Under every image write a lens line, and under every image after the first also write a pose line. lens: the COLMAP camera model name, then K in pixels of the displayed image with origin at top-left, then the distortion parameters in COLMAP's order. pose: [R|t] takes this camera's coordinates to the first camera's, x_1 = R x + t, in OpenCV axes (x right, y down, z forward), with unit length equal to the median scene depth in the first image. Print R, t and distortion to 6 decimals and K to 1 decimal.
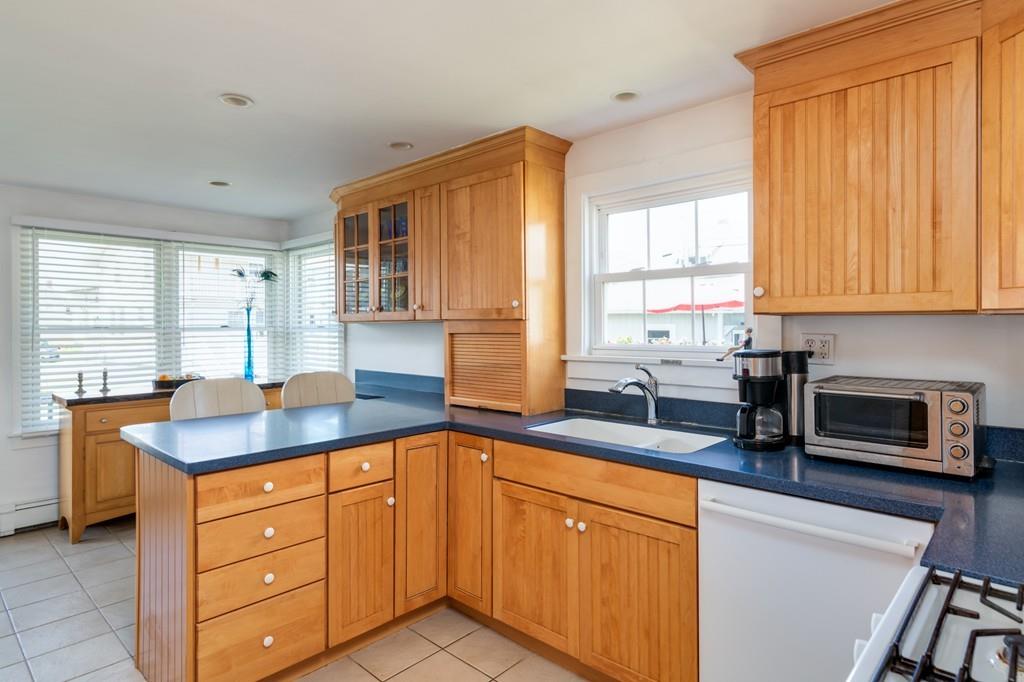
lens RADIAL K [[566.0, 0, 513.7], [0, 566.0, 323.0], [0, 0, 1]] dist [-0.000386, -0.000097]
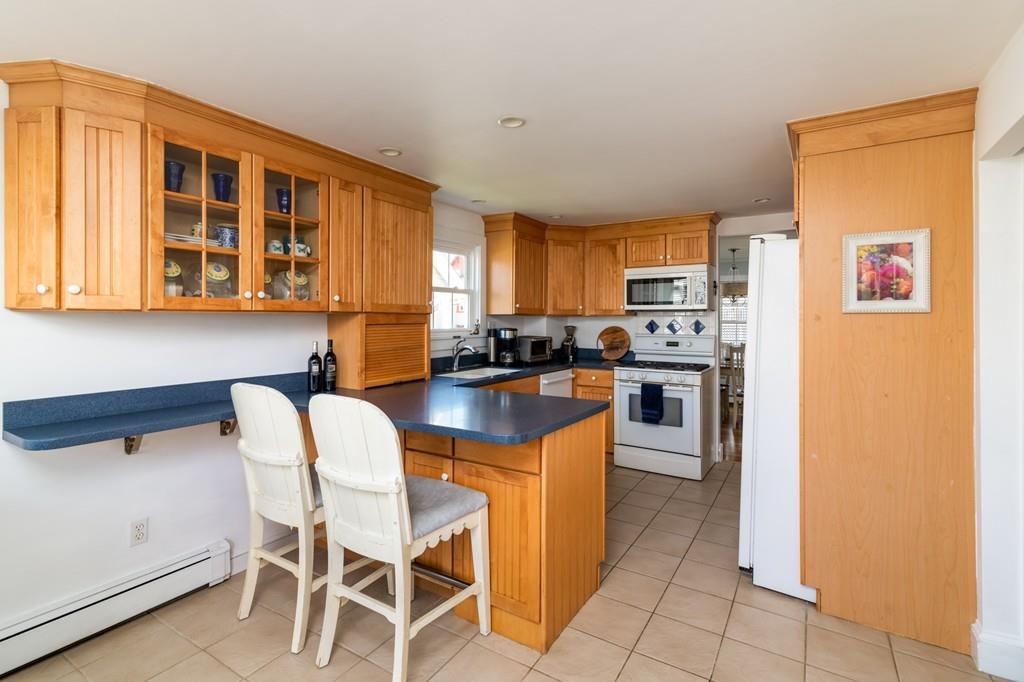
lens RADIAL K [[478.2, 0, 513.2], [0, 478.2, 320.5], [0, 0, 1]] dist [0.000095, 0.000014]
pose [[-0.188640, 0.002818, 0.982042, -1.041301], [0.000851, 0.999996, -0.002706, 0.013273], [-0.982046, 0.000325, -0.188642, 0.857469]]
